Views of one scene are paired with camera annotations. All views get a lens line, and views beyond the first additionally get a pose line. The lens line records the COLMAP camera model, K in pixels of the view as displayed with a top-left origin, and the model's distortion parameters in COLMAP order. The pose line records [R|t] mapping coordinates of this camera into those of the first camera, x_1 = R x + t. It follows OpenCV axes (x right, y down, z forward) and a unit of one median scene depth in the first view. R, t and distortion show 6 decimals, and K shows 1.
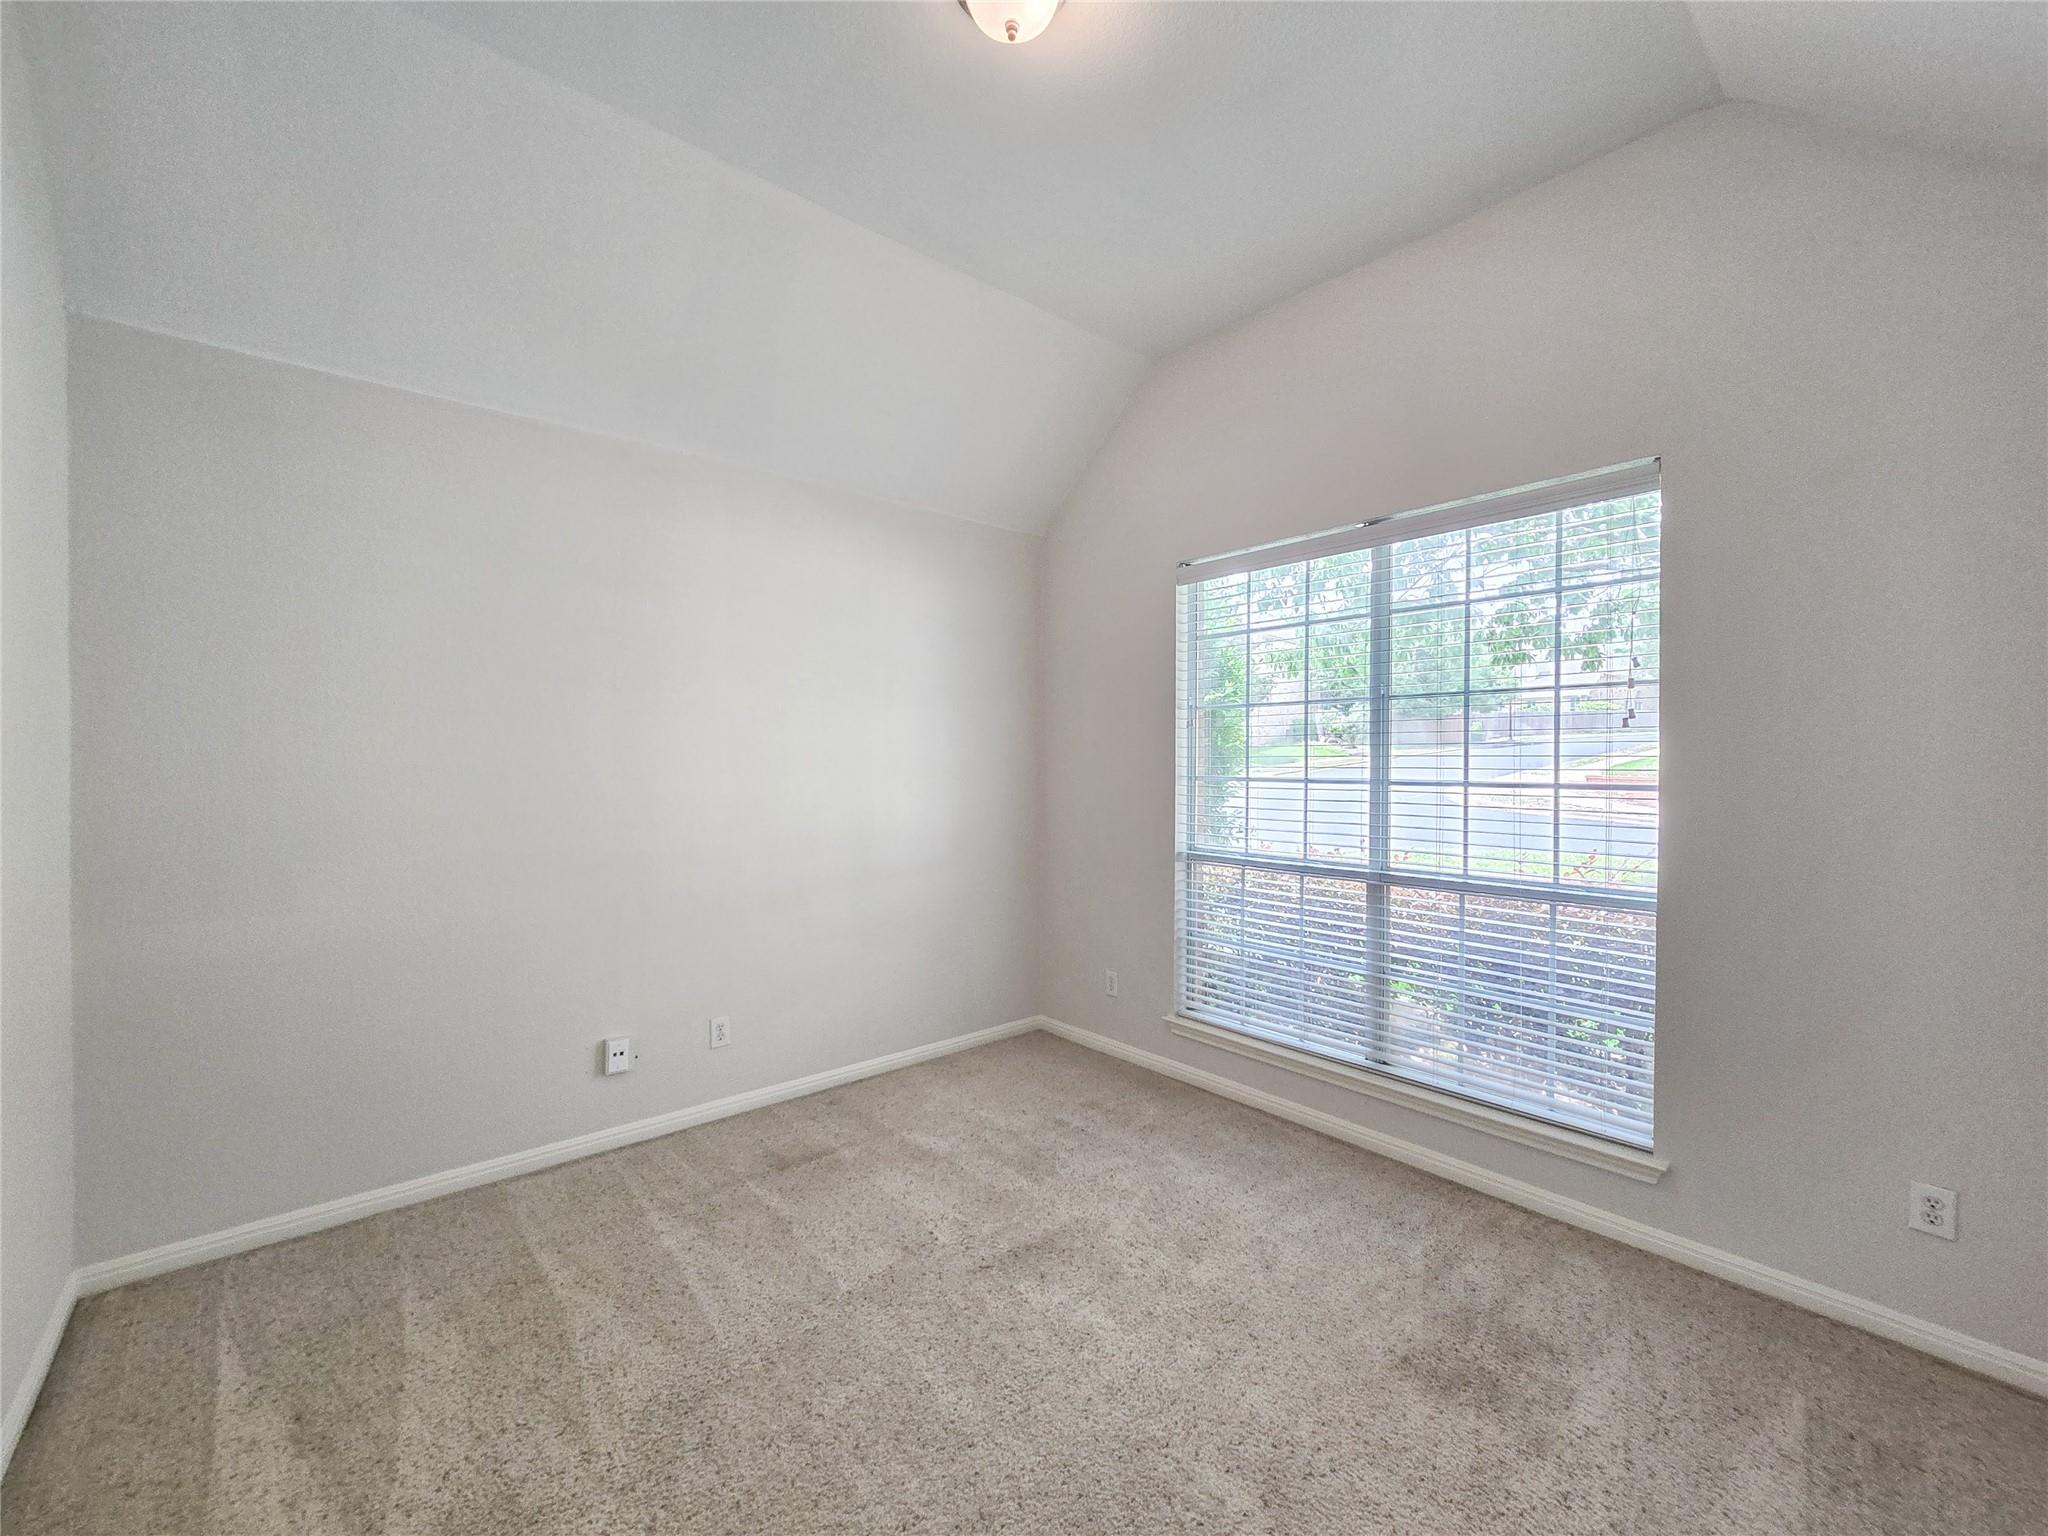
lens RADIAL K [[842.3, 0, 1020.0], [0, 842.3, 773.3], [0, 0, 1]] dist [0.001360, 0.000436]
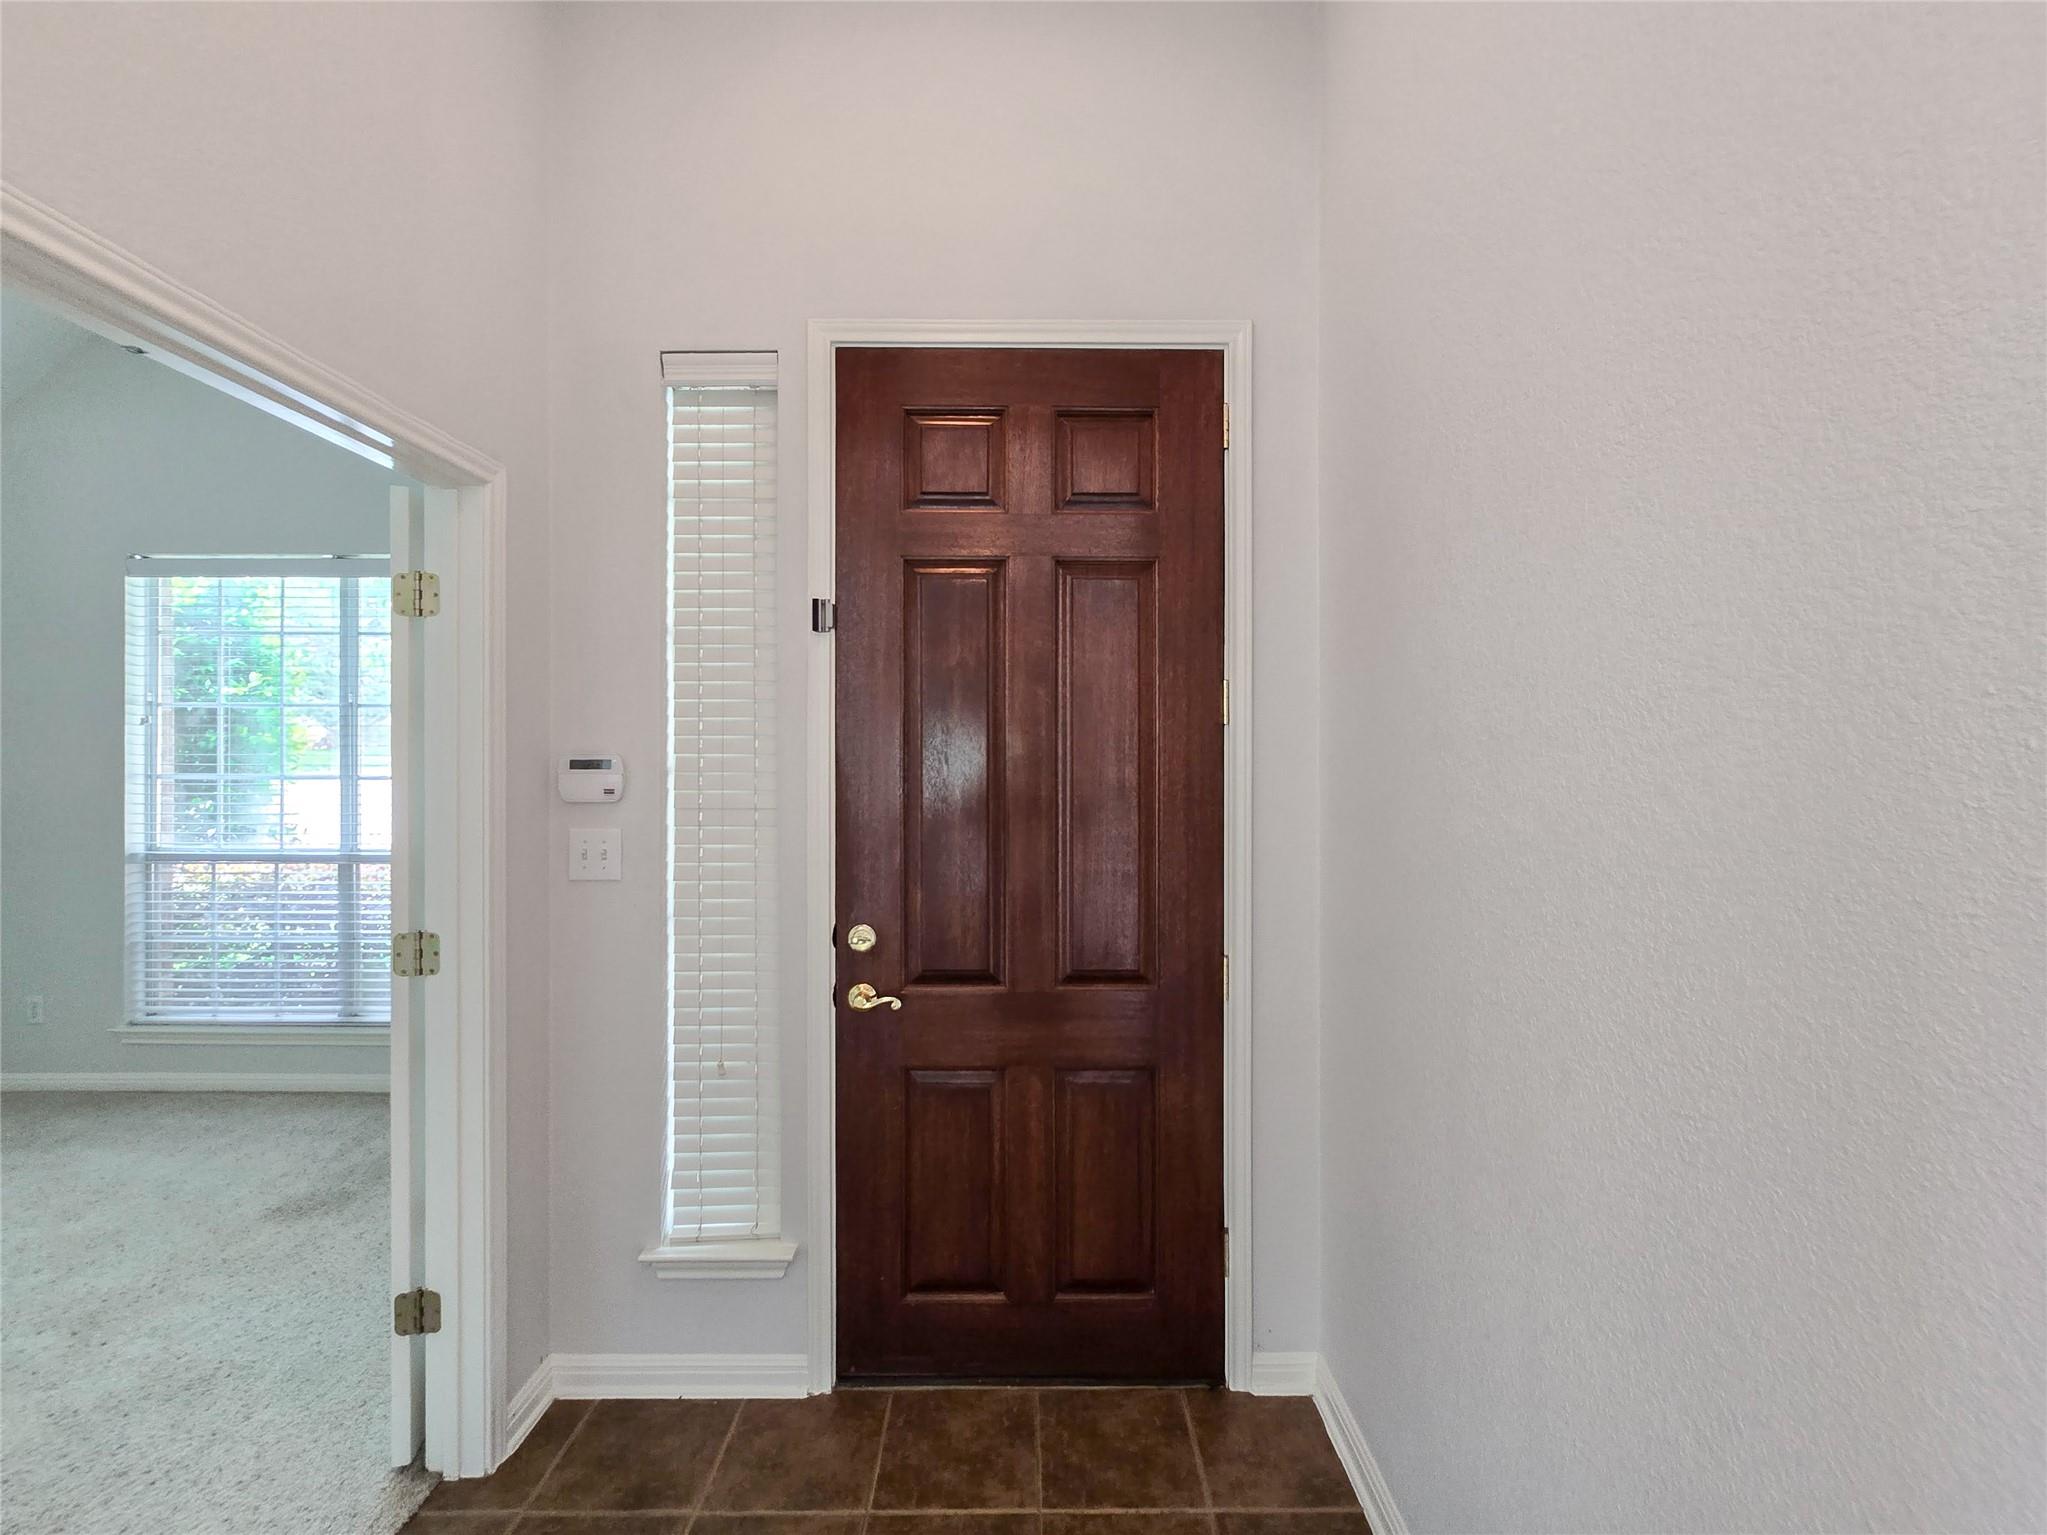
lens RADIAL K [[869.1, 0, 1016.7], [0, 869.1, 761.1], [0, 0, 1]] dist [0.001912, 0.000898]
pose [[0.650377, -0.000135, 0.759611, 0.108591], [0.007081, 0.999958, -0.005885, 0.001609], [-0.759578, 0.009206, 0.650350, -0.499890]]
